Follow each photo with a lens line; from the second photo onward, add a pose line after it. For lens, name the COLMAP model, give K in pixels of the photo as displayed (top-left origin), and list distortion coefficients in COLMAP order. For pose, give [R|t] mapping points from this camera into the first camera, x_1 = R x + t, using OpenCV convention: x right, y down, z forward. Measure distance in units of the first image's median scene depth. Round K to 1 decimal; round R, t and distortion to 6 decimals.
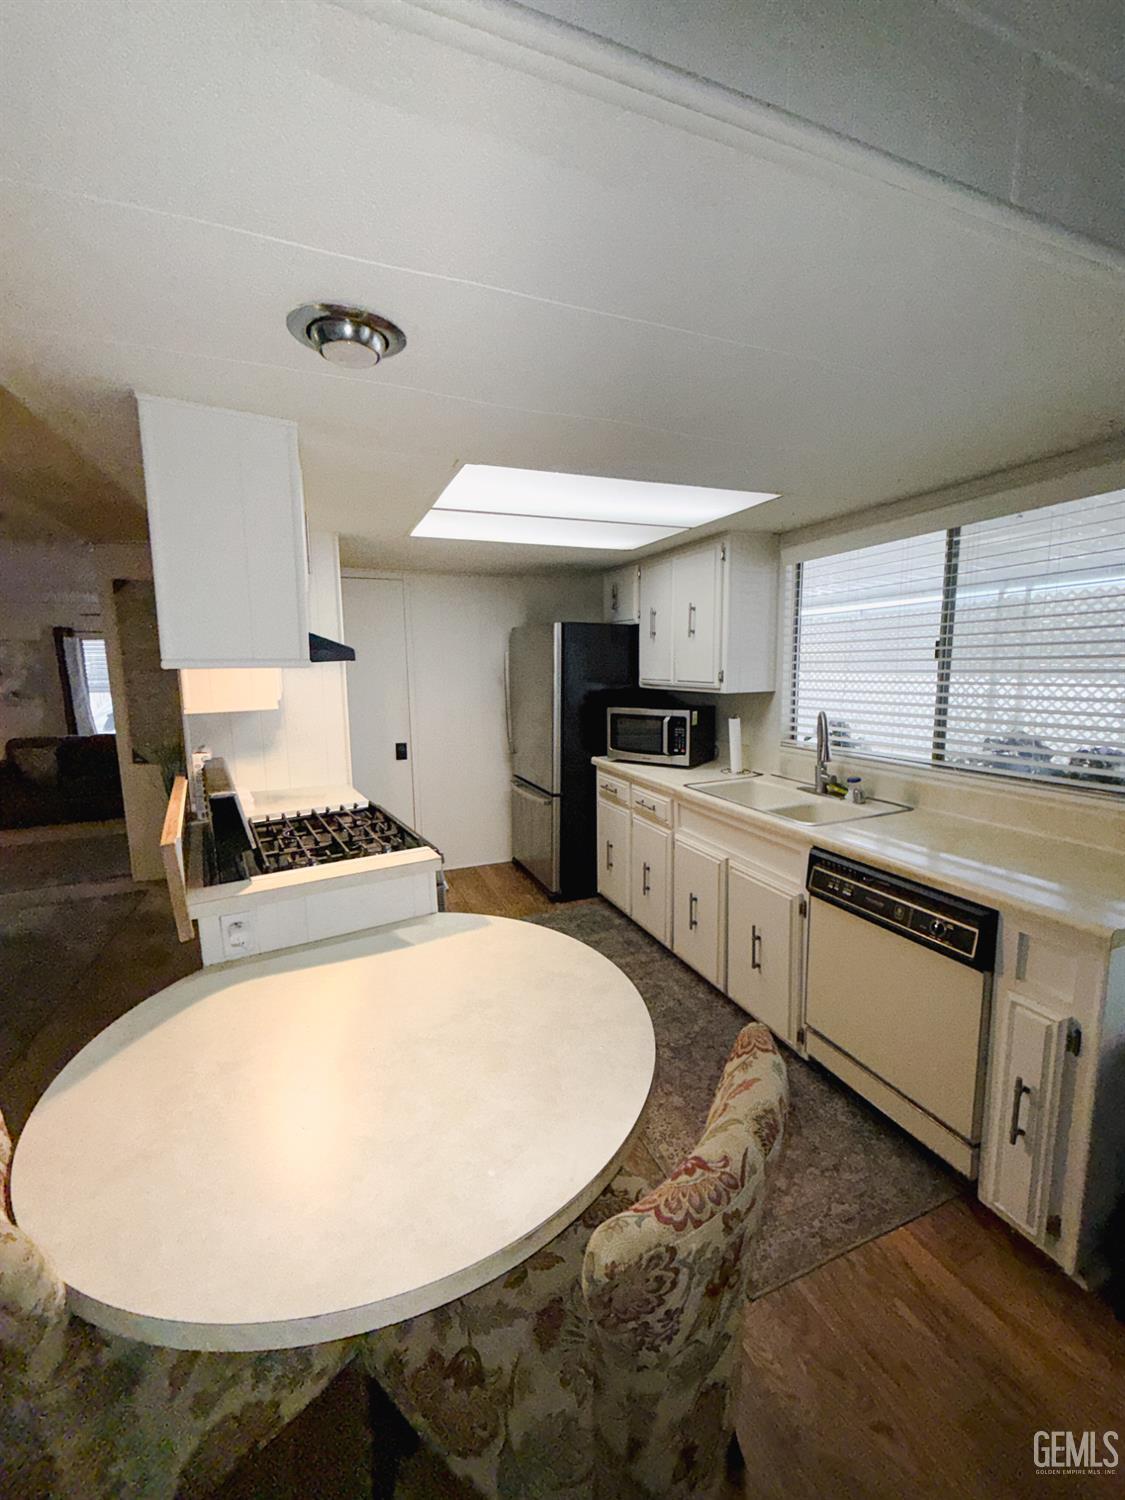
lens RADIAL K [[600.7, 0, 563.6], [0, 600.7, 744.2], [0, 0, 1]] dist [-0.001182, -0.000151]
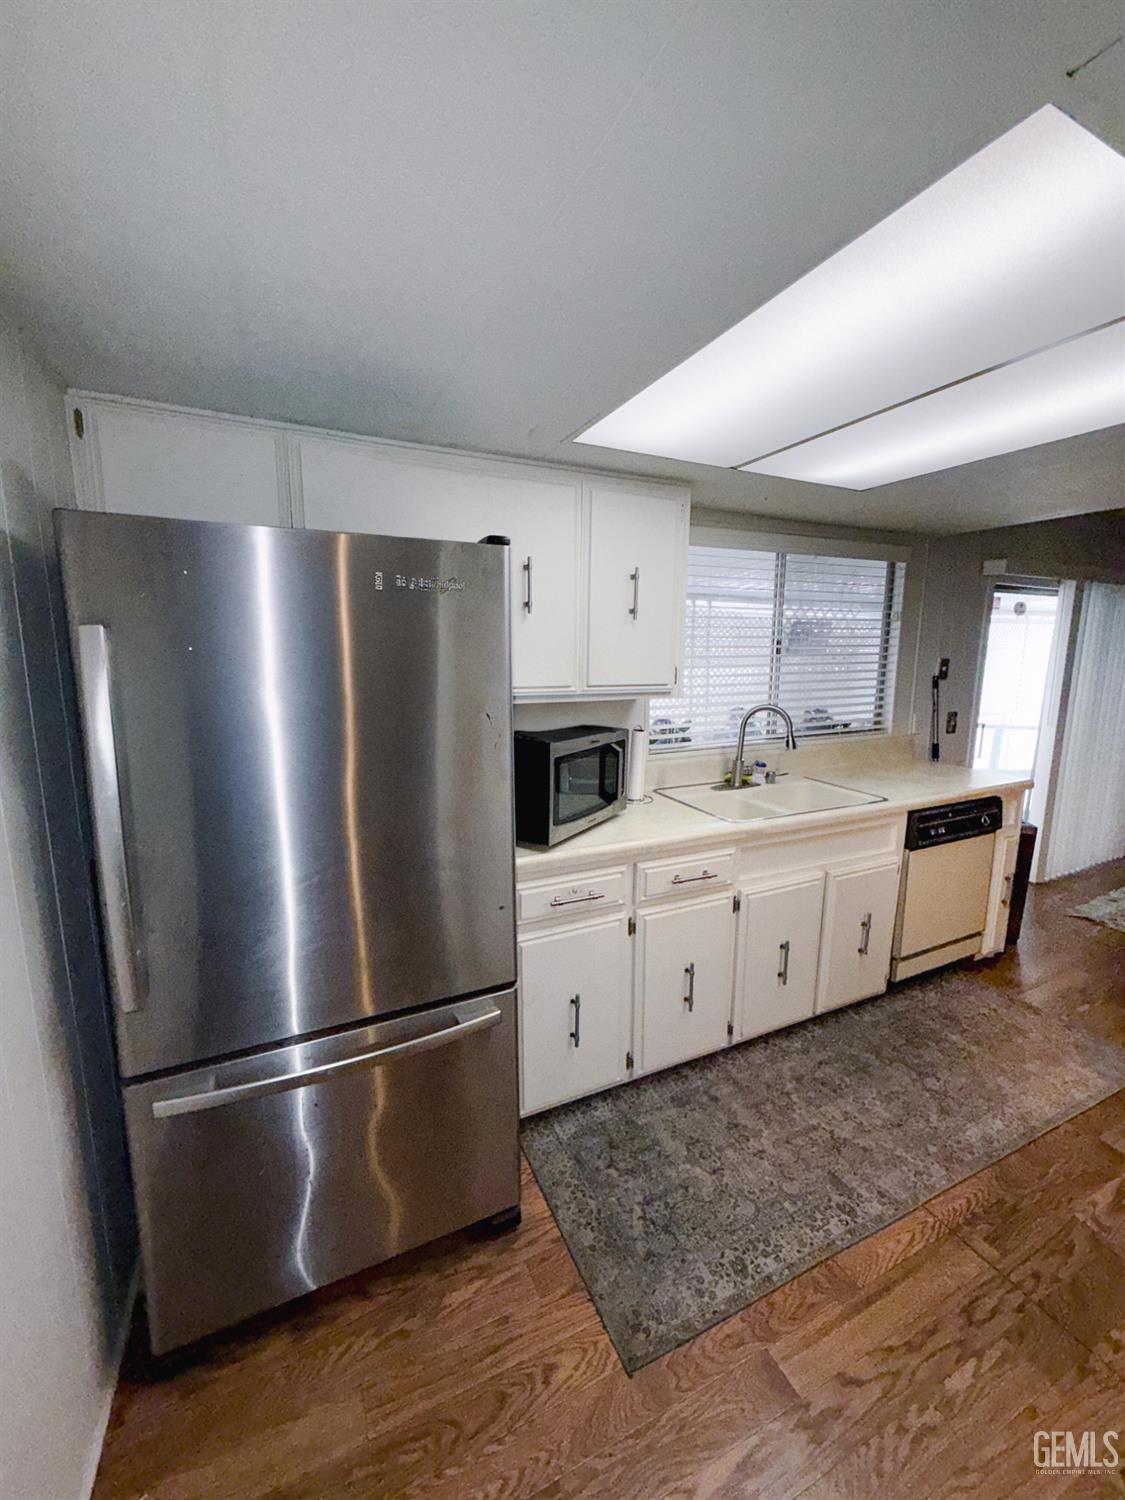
lens RADIAL K [[619.2, 0, 562.5], [0, 619.2, 750.0], [0, 0, 1]] dist [0.002750, 0.000351]
pose [[-0.063122, -0.134146, 0.988949, -0.547986], [0.134561, 0.980733, 0.141620, -0.159579], [-0.988893, 0.142013, -0.043855, 1.268805]]
